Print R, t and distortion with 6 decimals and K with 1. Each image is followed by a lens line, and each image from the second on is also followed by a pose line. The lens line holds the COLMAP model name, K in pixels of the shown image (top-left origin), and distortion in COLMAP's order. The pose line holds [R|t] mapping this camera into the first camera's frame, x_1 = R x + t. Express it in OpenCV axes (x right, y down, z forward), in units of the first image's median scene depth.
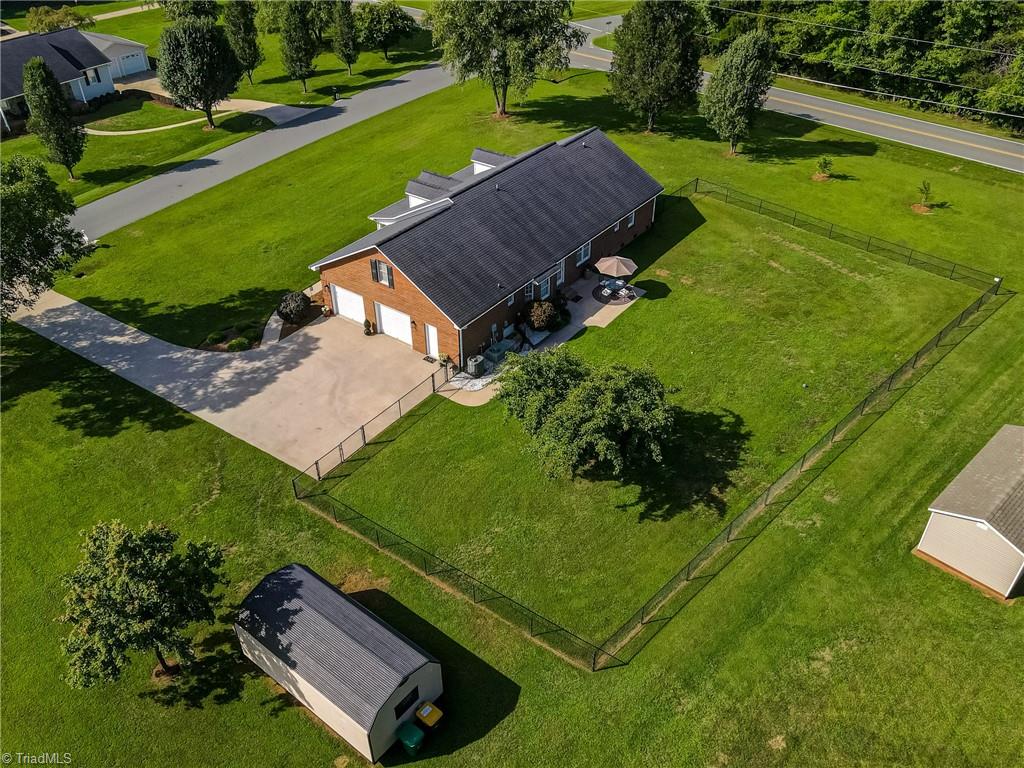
lens RADIAL K [[861.0, 0, 502.6], [0, 861.0, 386.0], [0, 0, 1]] dist [0.010999, 0.004745]
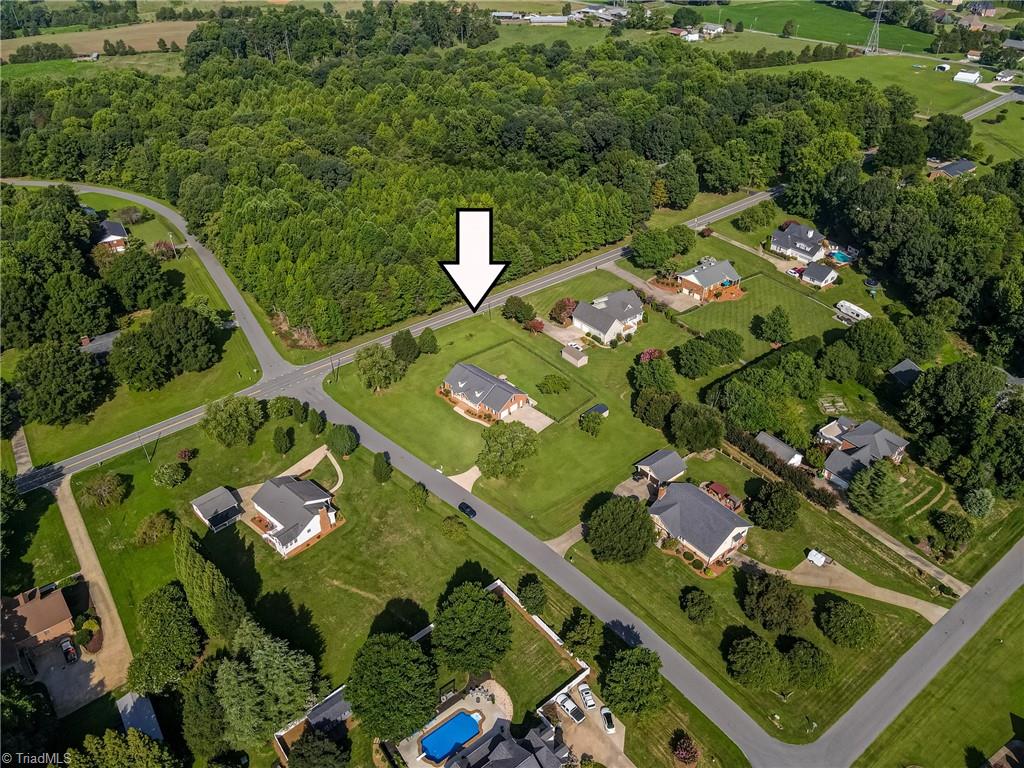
lens RADIAL K [[750.9, 0, 512.0], [0, 750.9, 384.0], [0, 0, 1]] dist [0.002510, 0.031280]
pose [[0.114539, -0.554947, 0.823963, -3.442178], [0.591071, 0.704706, 0.392461, -1.781219], [-0.798446, 0.442068, 0.408729, -0.738123]]
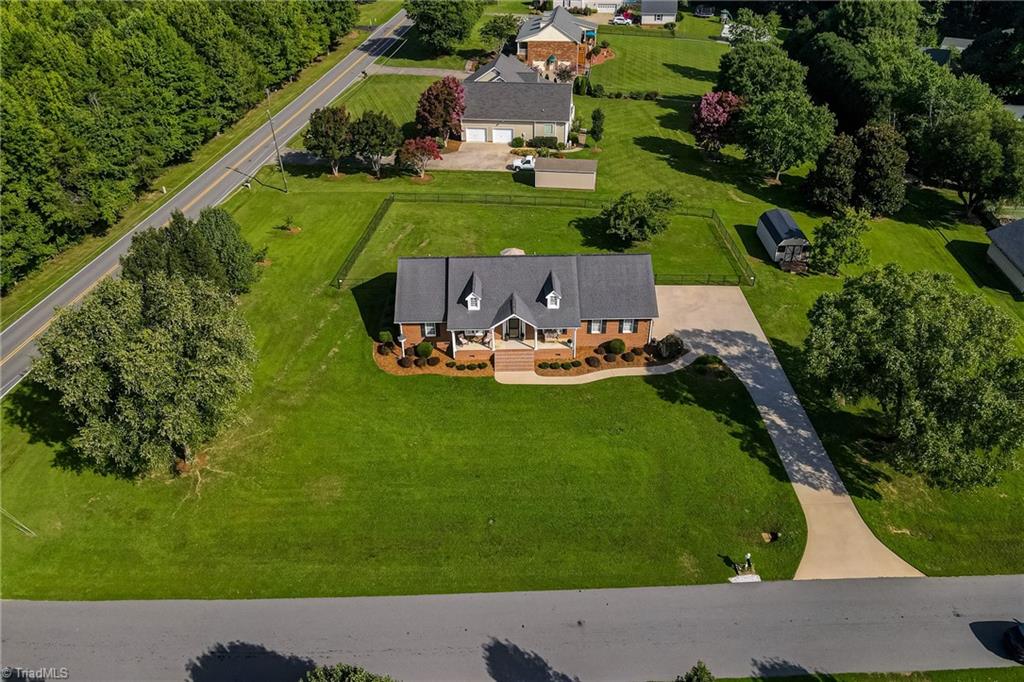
lens RADIAL K [[749.8, 0, 512.0], [0, 749.8, 341.0], [0, 0, 1]] dist [0.011834, 0.006783]
pose [[-0.615498, -0.420664, 0.666487, -0.942668], [0.484794, 0.464666, 0.740986, -1.181771], [-0.621400, 0.779184, -0.082066, 1.313599]]
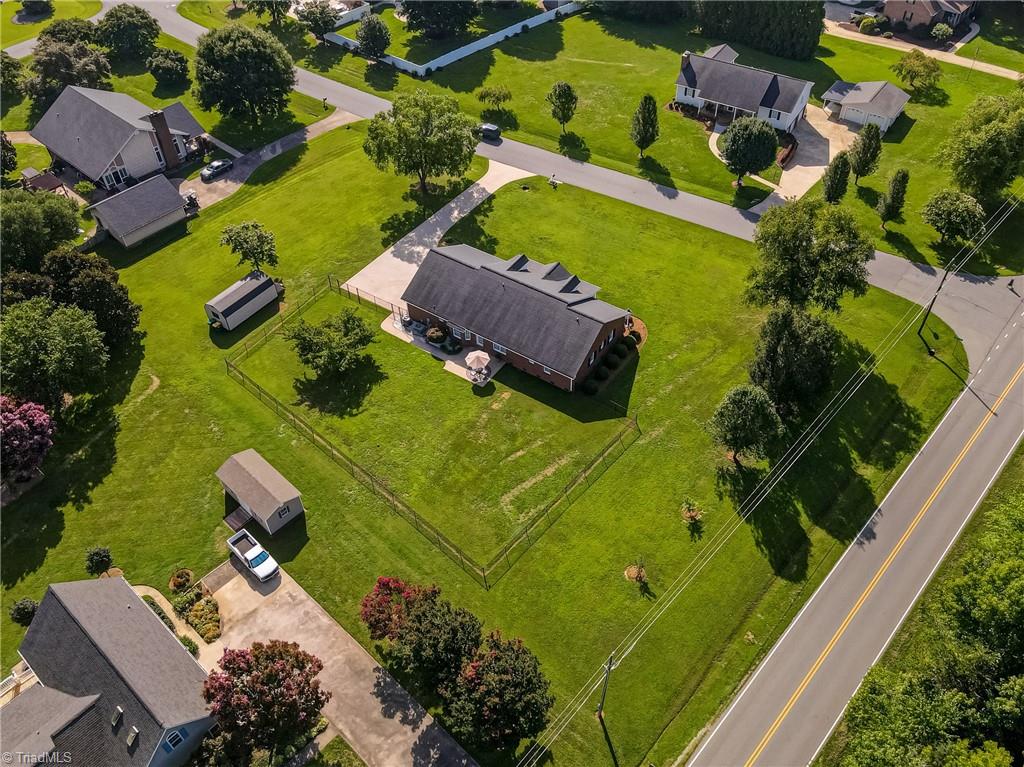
lens RADIAL K [[855.2, 0, 528.3], [0, 855.2, 353.0], [0, 0, 1]] dist [-0.002334, 0.046464]
pose [[0.060548, 0.709841, -0.701755, 1.372981], [-0.583467, 0.595596, 0.552116, -1.188399], [0.809877, 0.376021, 0.450231, 0.338731]]
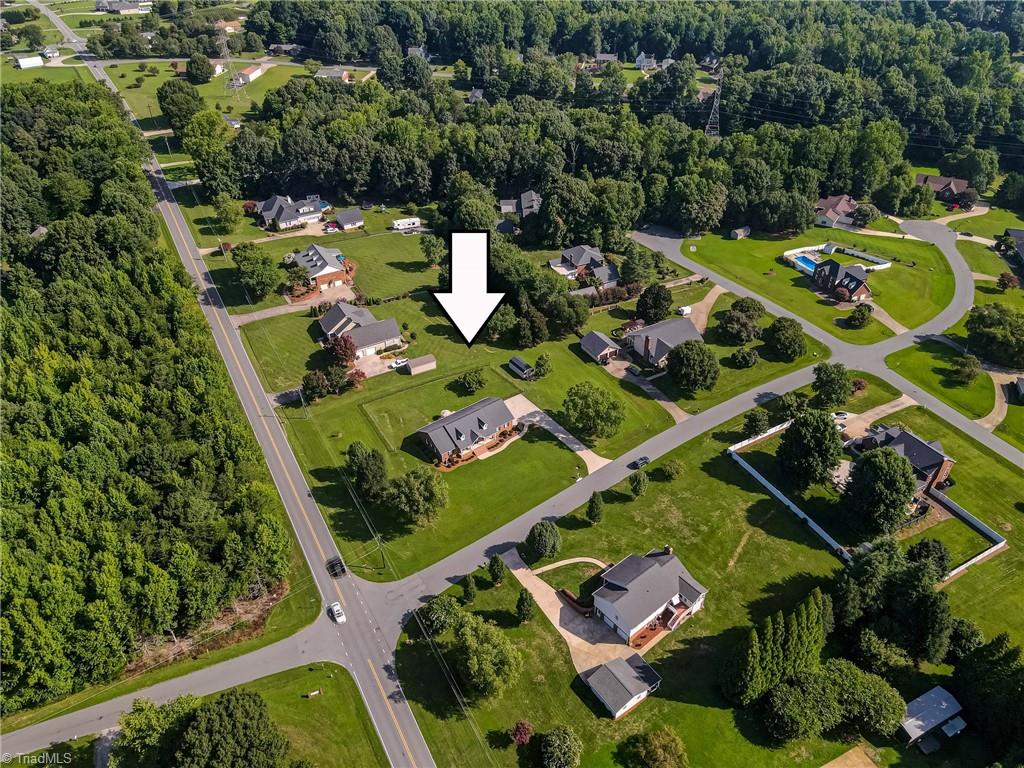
lens RADIAL K [[750.9, 0, 512.0], [0, 750.9, 384.0], [0, 0, 1]] dist [0.002510, 0.031280]
pose [[-0.962351, -0.142940, 0.231190, -1.075624], [0.179277, 0.305522, 0.935156, -3.778576], [-0.204305, 0.941395, -0.268393, 1.889458]]
